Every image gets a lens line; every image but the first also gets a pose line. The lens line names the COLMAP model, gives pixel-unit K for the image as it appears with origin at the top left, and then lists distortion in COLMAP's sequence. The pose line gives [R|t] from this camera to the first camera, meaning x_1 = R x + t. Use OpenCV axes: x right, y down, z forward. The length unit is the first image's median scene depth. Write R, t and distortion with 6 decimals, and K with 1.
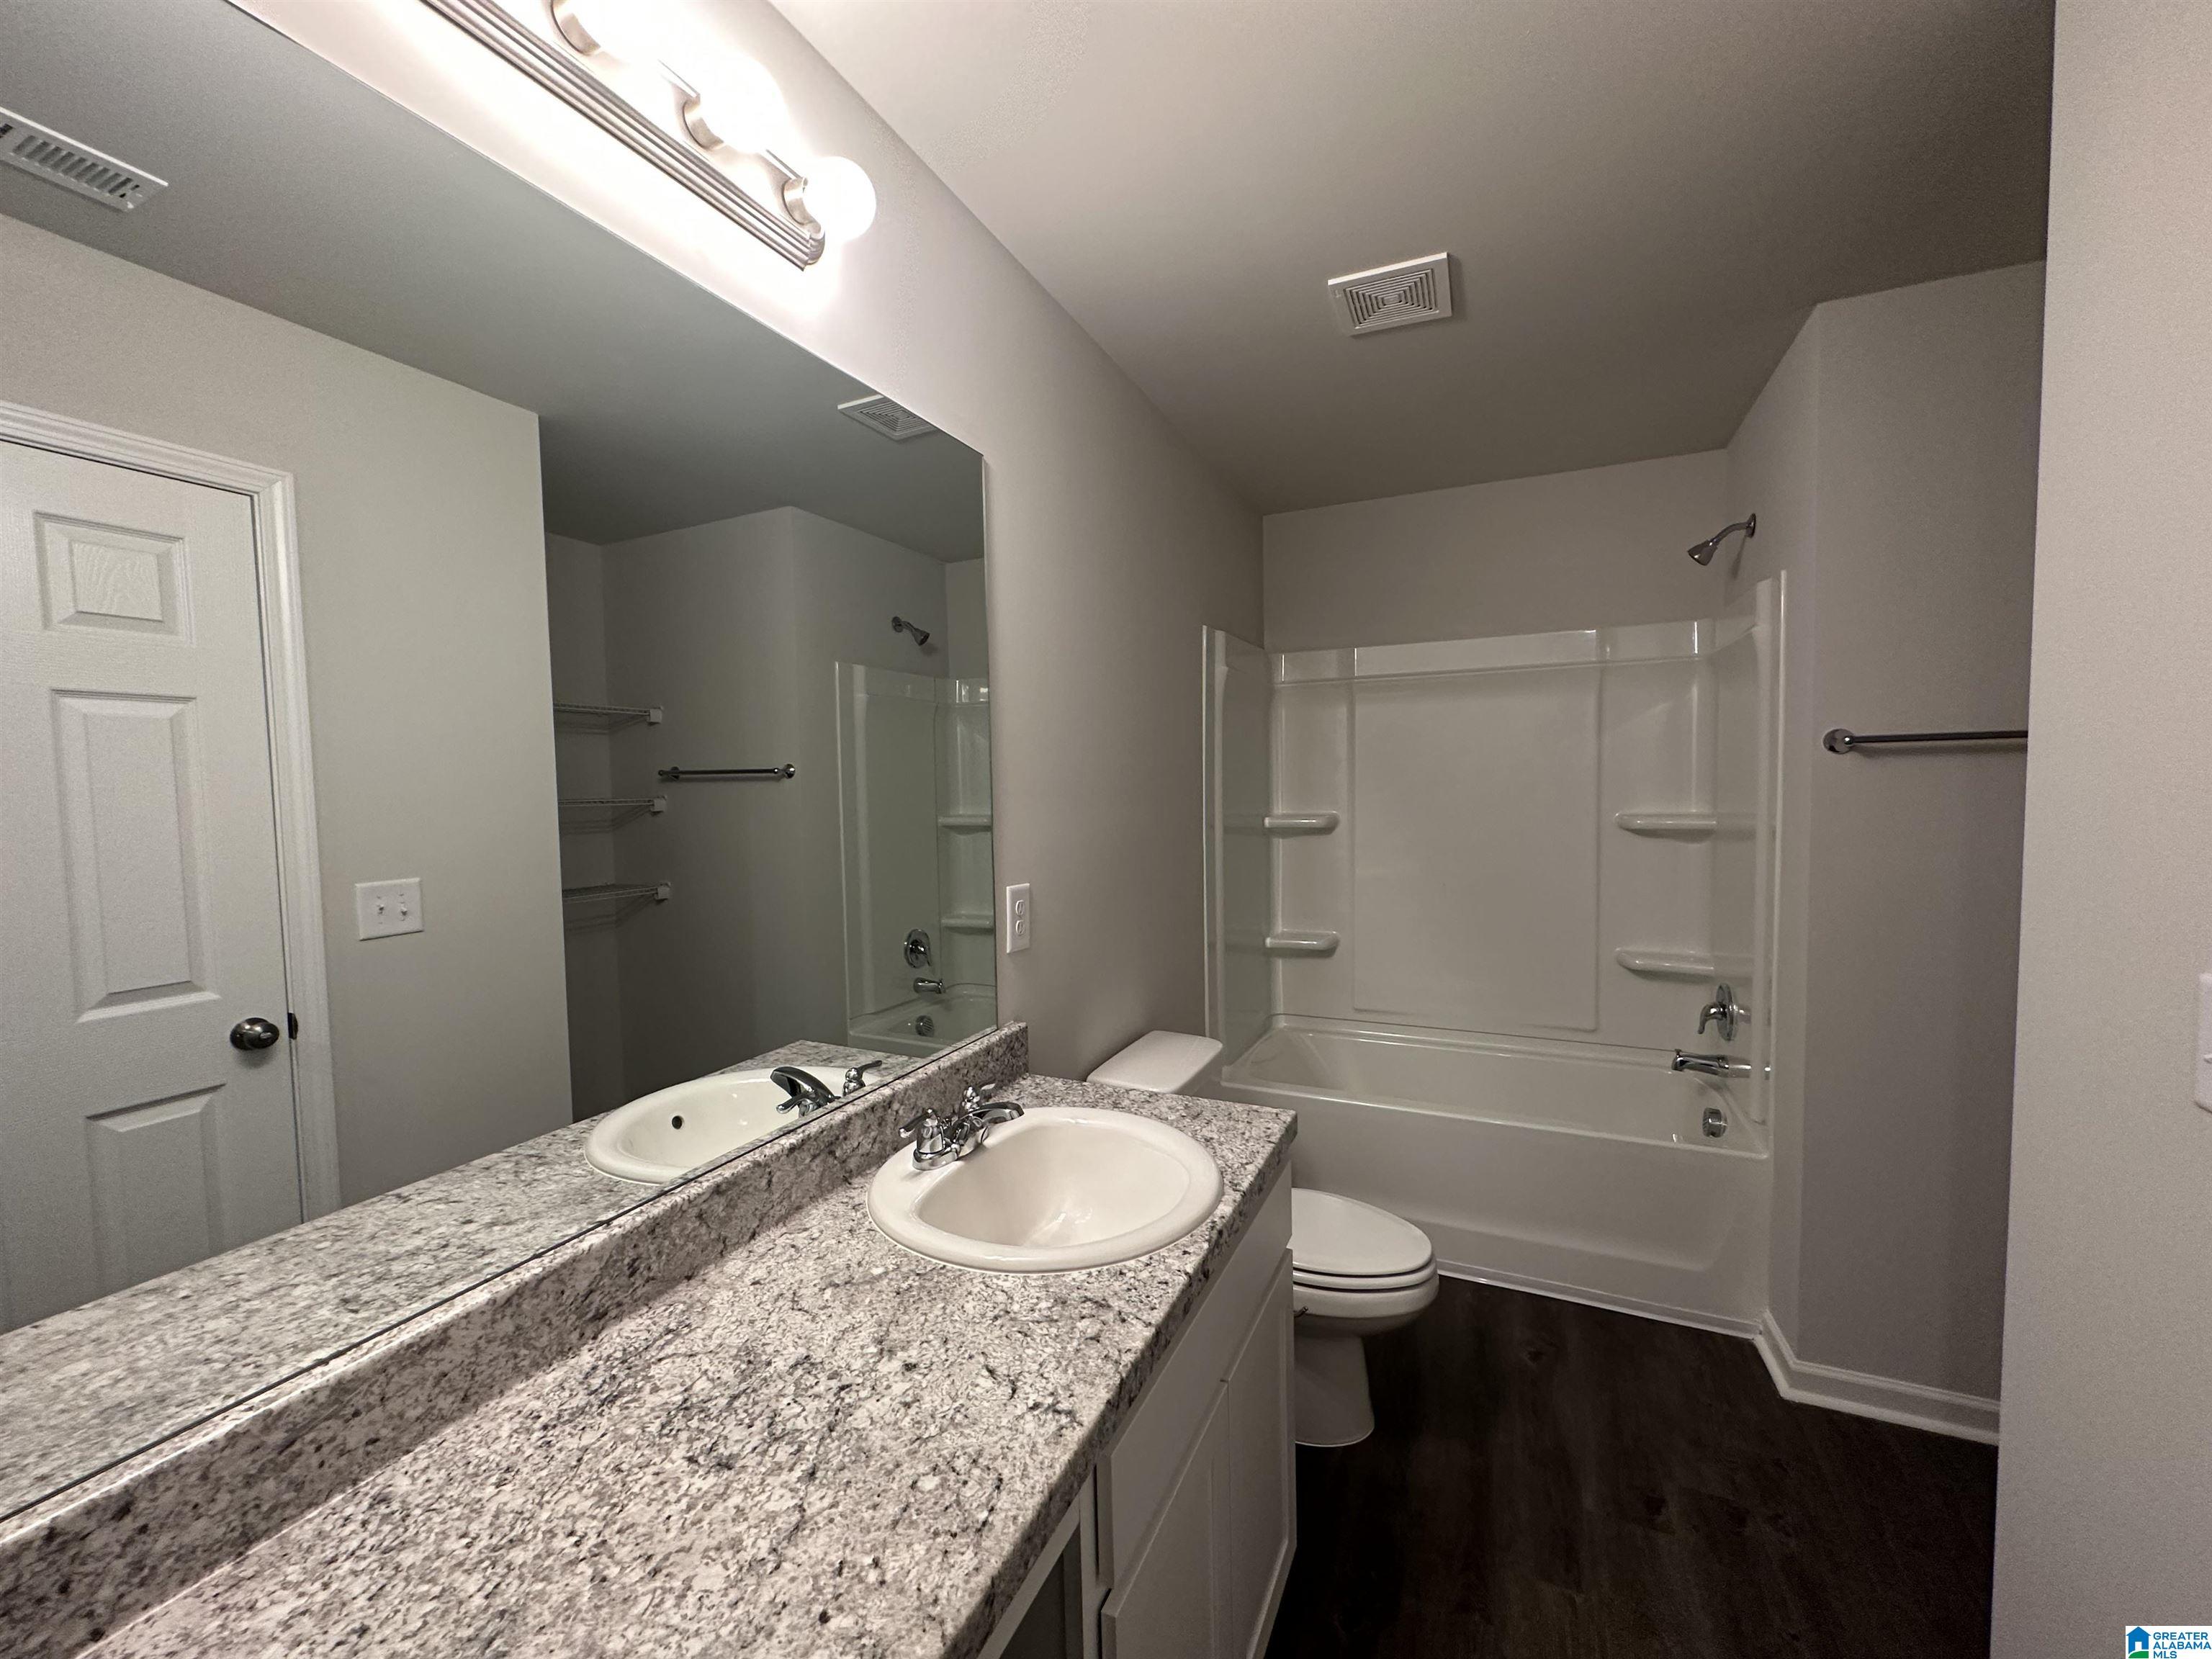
lens RADIAL K [[880.6, 0, 1106.0], [0, 880.6, 829.5], [0, 0, 1]] dist [-0.012344, 0.000103]
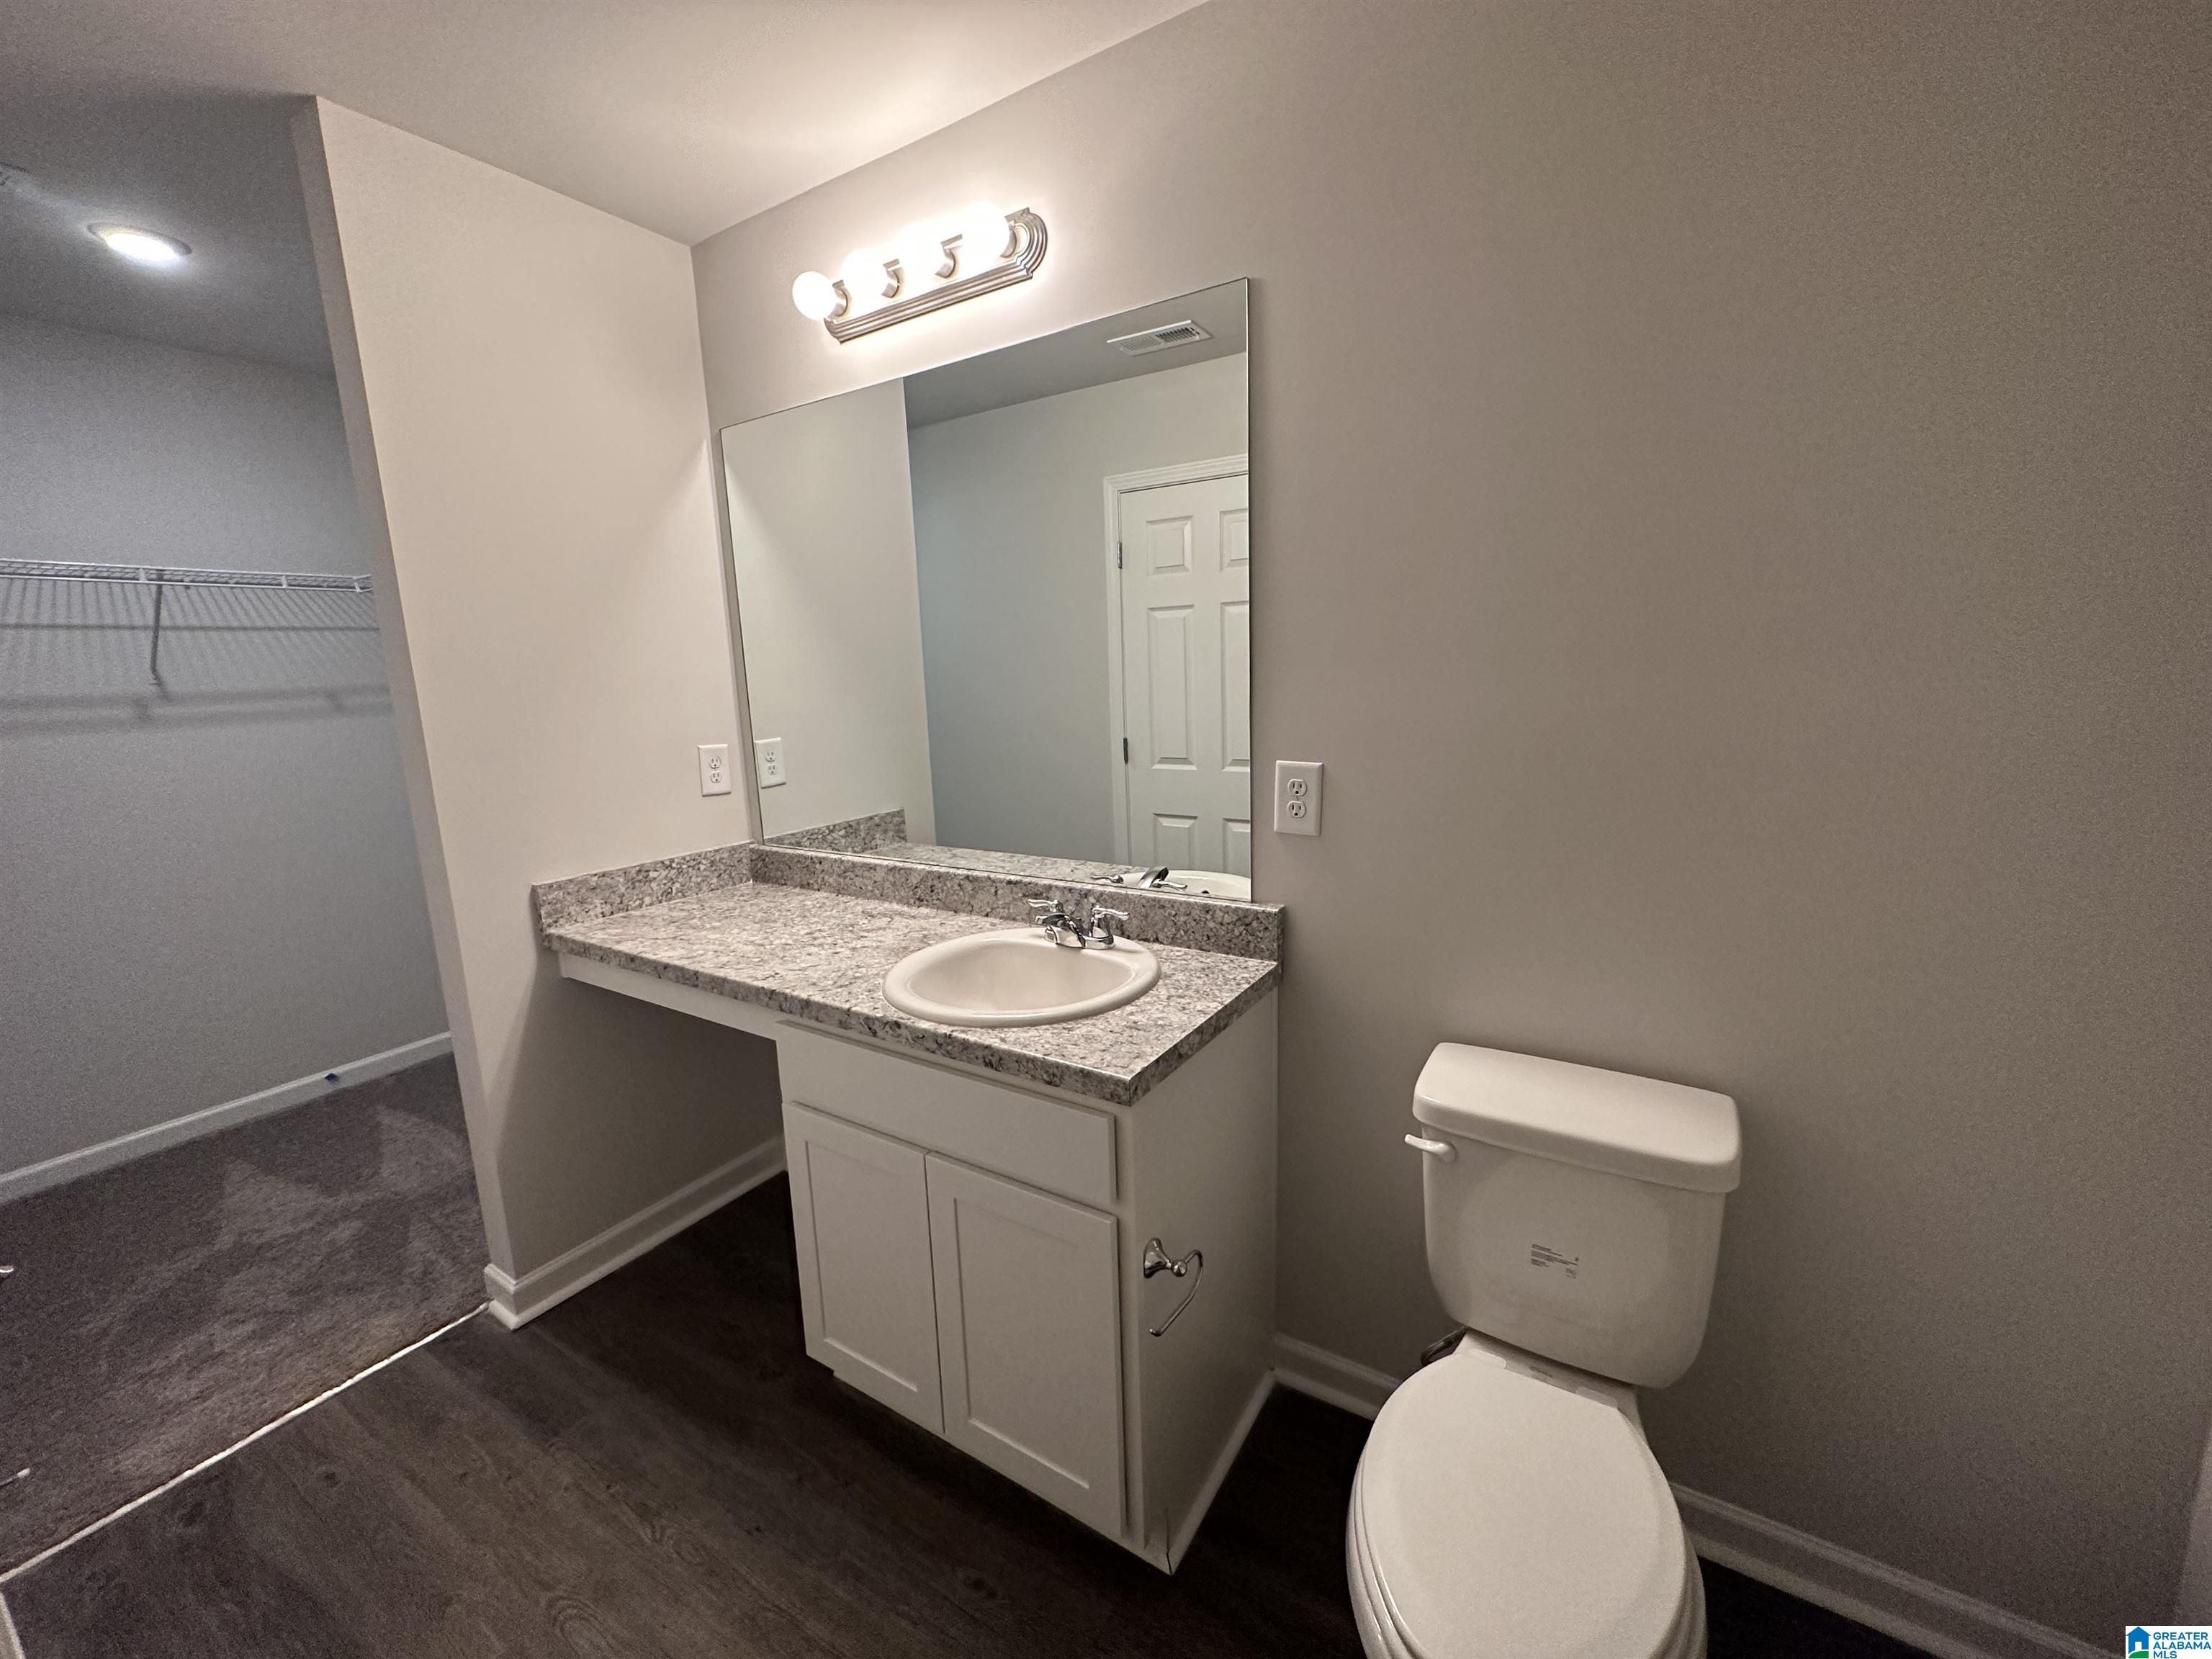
lens RADIAL K [[880.6, 0, 1106.0], [0, 880.6, 829.5], [0, 0, 1]] dist [-0.012344, 0.000103]
pose [[-0.128468, 0.198979, -0.971547, 1.458960], [-0.018867, 0.978997, 0.203000, -0.085164], [0.991534, 0.044409, -0.122015, 1.667388]]
